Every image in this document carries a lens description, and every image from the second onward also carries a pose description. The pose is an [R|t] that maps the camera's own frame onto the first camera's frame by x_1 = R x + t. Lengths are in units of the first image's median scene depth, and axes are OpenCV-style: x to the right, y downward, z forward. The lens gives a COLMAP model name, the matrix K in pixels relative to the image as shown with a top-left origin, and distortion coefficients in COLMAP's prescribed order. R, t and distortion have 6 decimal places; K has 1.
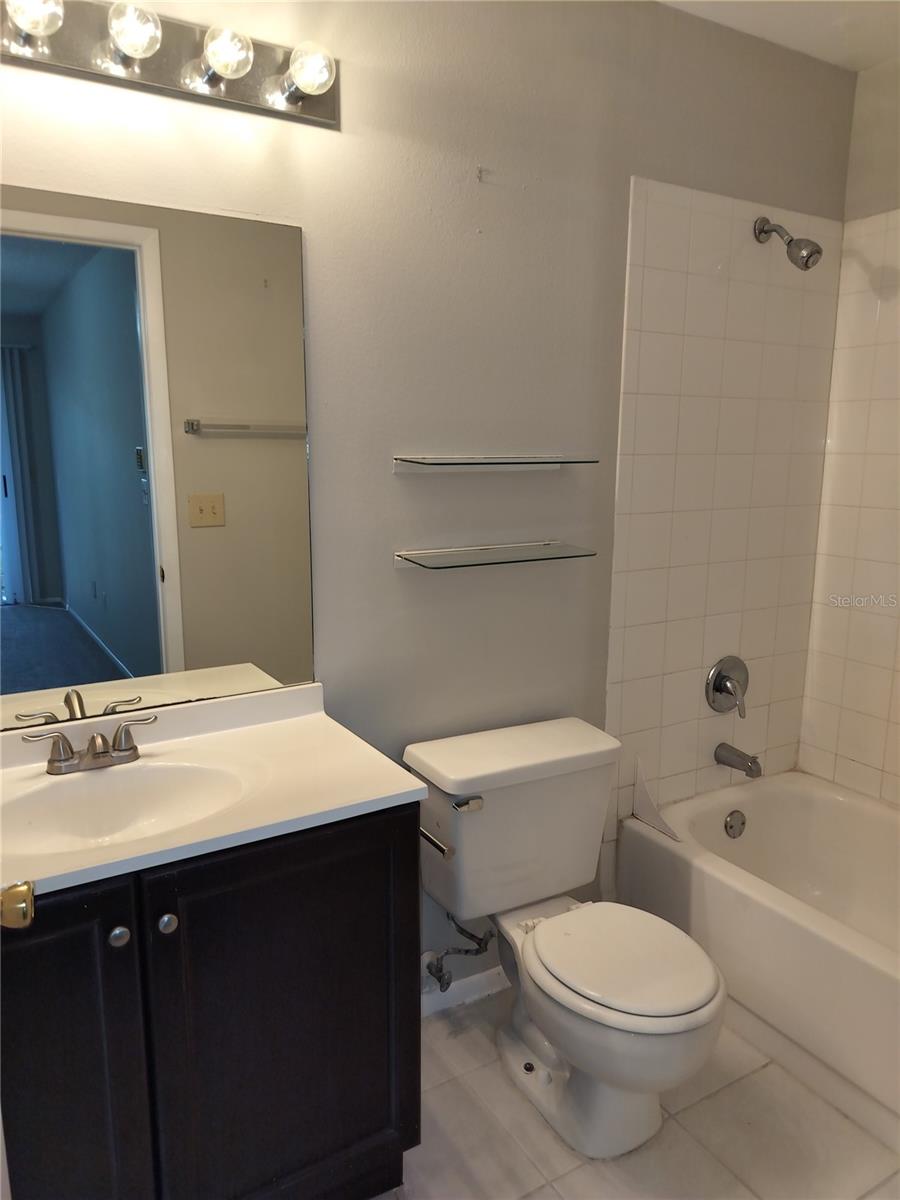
lens RADIAL K [[850.7, 0, 450.6], [0, 850.7, 594.2], [0, 0, 1]] dist [0.060430, -0.065838]
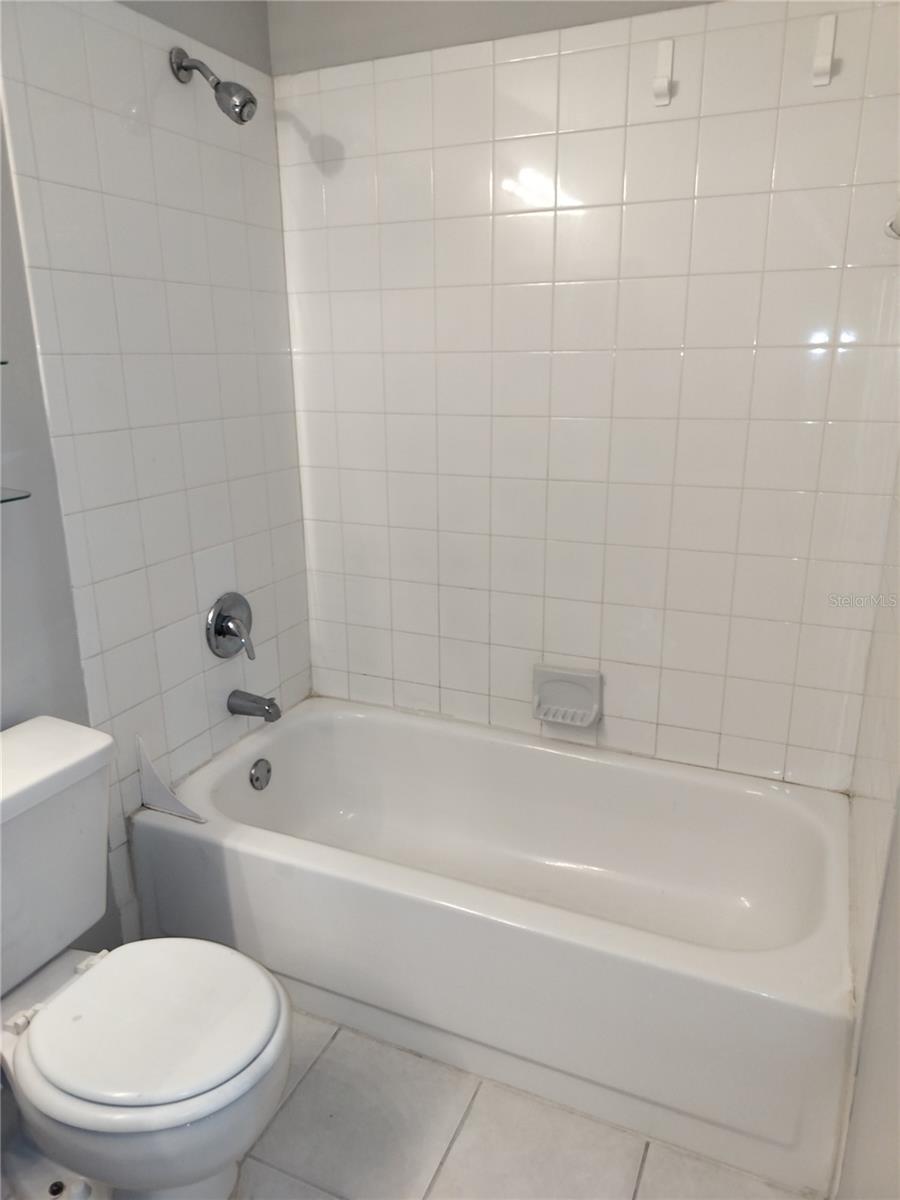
lens RADIAL K [[850.7, 0, 457.2], [0, 850.7, 595.9], [0, 0, 1]] dist [0.060430, -0.065838]
pose [[0.819461, -0.176243, 0.545364, 0.046607], [0.119116, 0.983140, 0.138733, -0.018937], [-0.560620, -0.048724, 0.826638, 0.161909]]
